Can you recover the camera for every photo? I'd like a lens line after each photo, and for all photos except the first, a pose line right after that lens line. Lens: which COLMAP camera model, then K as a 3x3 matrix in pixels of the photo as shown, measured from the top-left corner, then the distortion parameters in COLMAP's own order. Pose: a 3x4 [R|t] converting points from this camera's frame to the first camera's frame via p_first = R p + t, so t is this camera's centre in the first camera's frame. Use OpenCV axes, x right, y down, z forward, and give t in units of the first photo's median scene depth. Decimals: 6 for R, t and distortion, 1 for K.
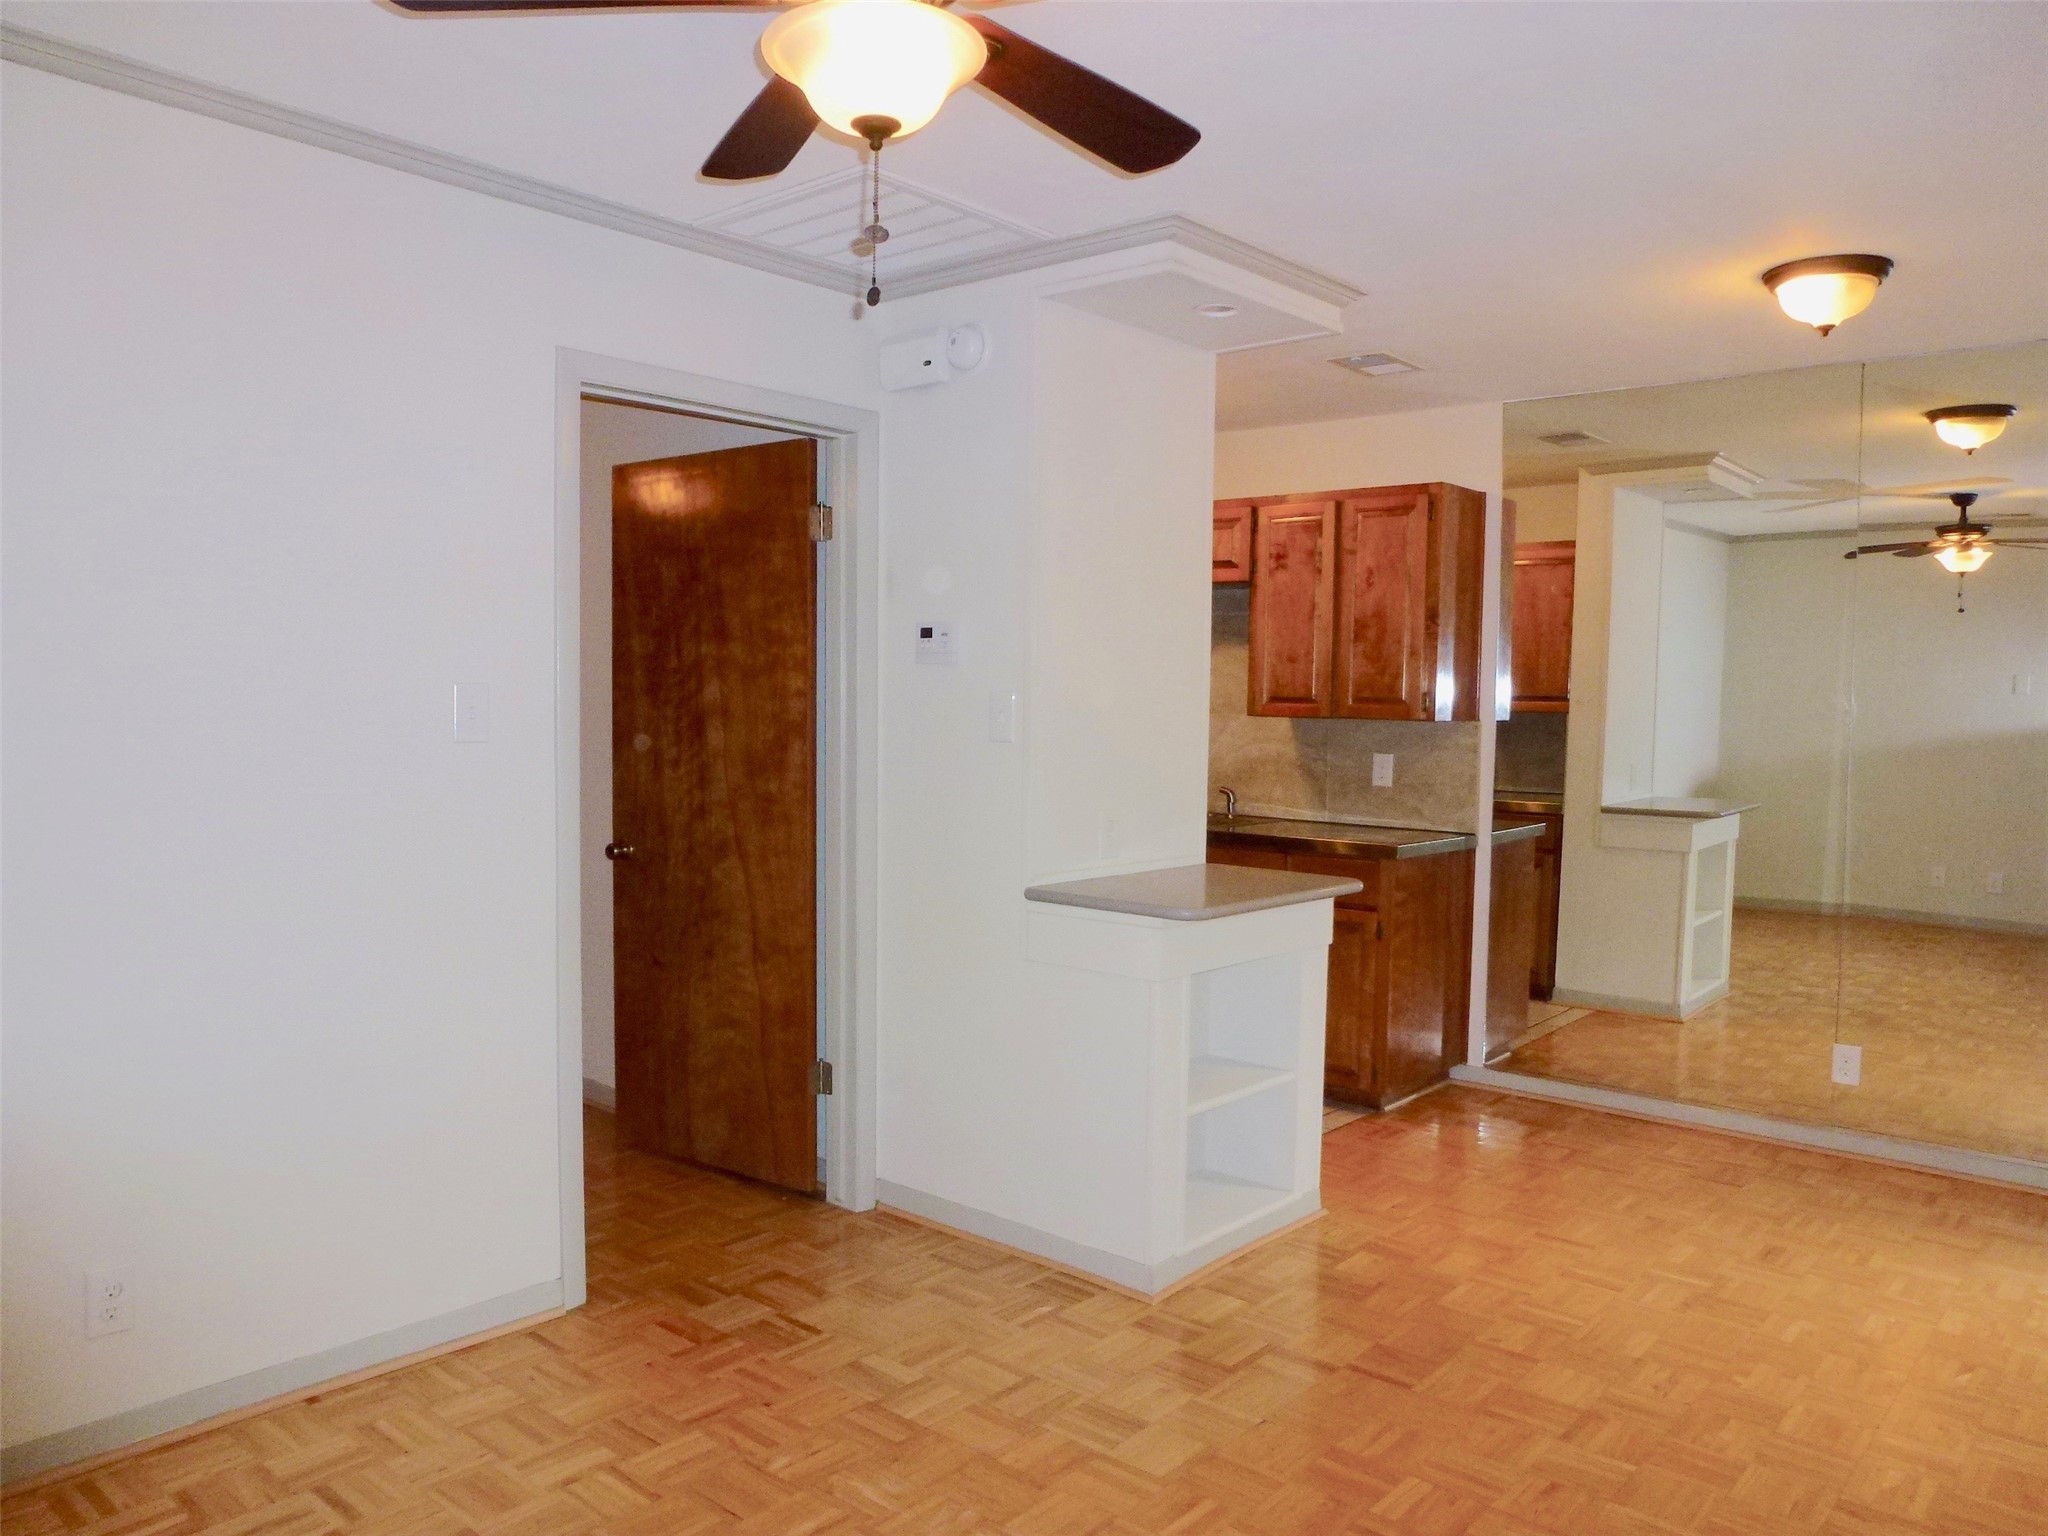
lens RADIAL K [[1448.5, 0, 1042.6], [0, 1448.5, 765.8], [0, 0, 1]] dist [-0.031625, 0.000962]
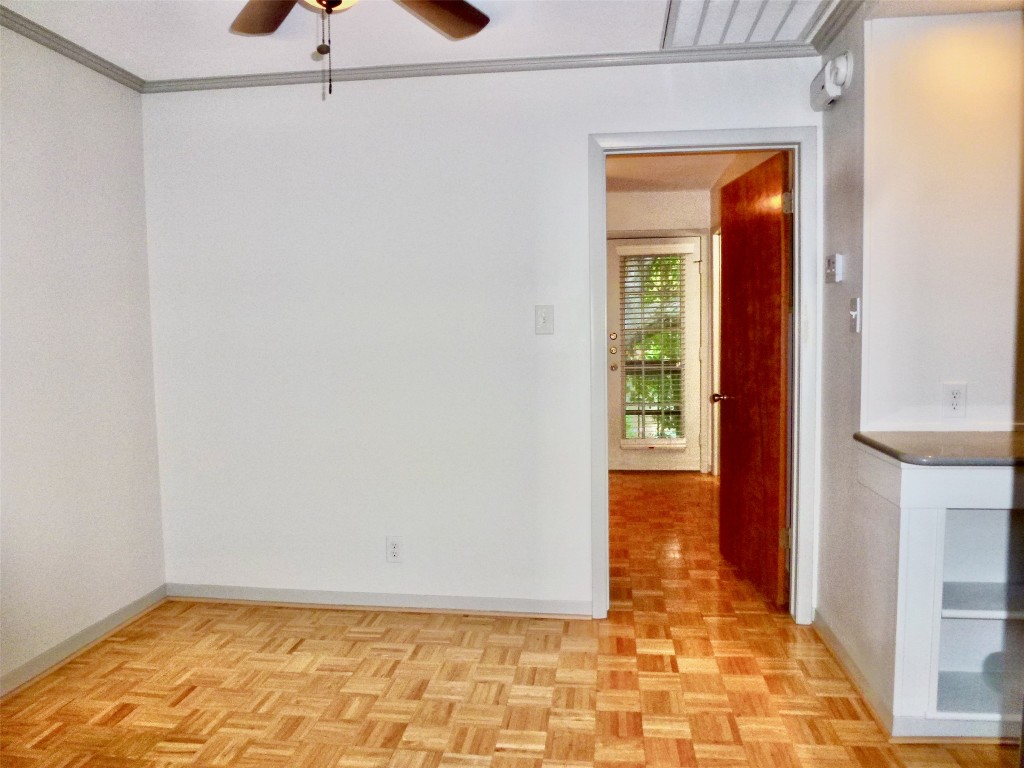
lens RADIAL K [[724.3, 0, 521.3], [0, 724.3, 382.9], [0, 0, 1]] dist [-0.031625, 0.000962]
pose [[0.571484, 0.034318, -0.819895, 0.438462], [-0.017663, 0.999408, 0.029520, 0.023292], [0.820423, -0.002389, 0.571752, 0.351835]]
